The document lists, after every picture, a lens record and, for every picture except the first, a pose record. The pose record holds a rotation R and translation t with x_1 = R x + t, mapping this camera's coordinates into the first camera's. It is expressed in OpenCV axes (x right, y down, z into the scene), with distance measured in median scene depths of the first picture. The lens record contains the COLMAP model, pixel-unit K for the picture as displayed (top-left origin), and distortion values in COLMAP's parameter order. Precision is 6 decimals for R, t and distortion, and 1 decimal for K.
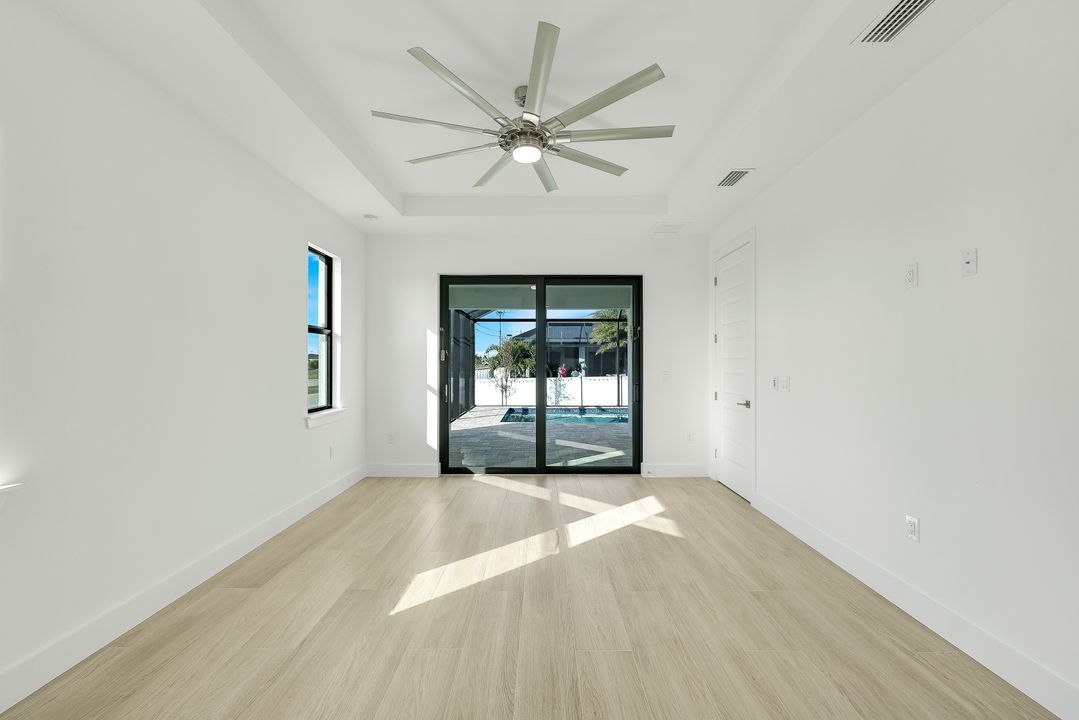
lens RADIAL K [[438.5, 0, 541.5], [0, 438.5, 361.5], [0, 0, 1]] dist [0.001316, 0.000037]
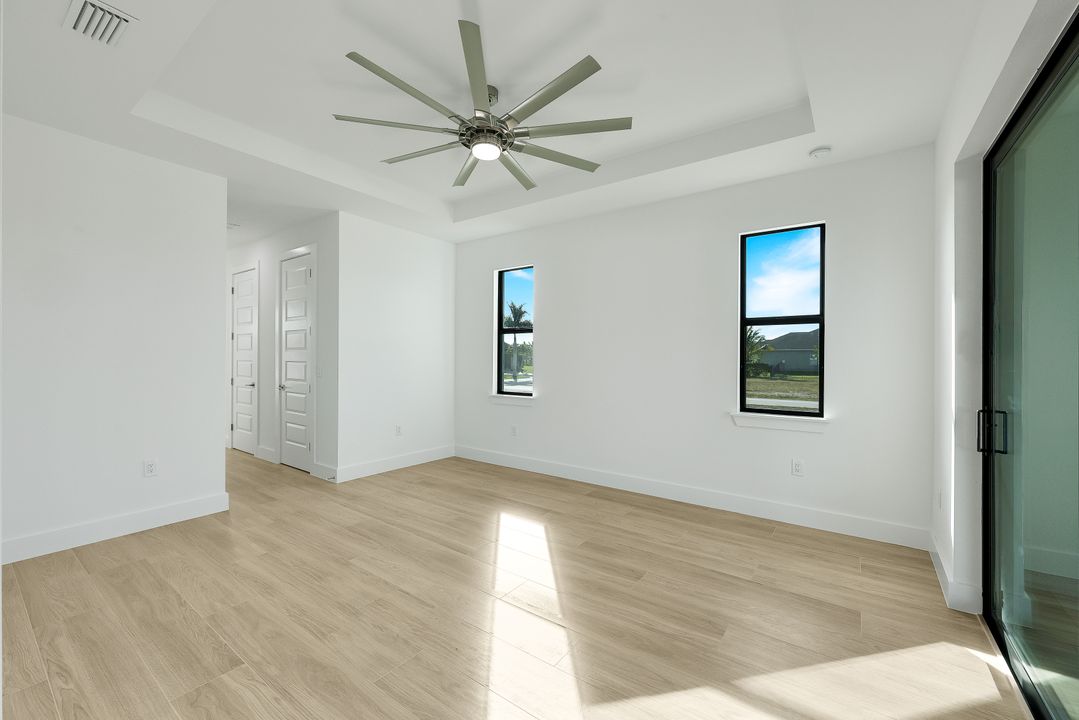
lens RADIAL K [[438.5, 0, 547.5], [0, 438.5, 357.5], [0, 0, 1]] dist [0.001316, 0.000037]
pose [[-0.579851, -0.001211, -0.814722, 0.810830], [-0.002579, 0.999997, 0.000349, -0.000689], [0.814718, 0.002304, -0.579852, 1.920175]]
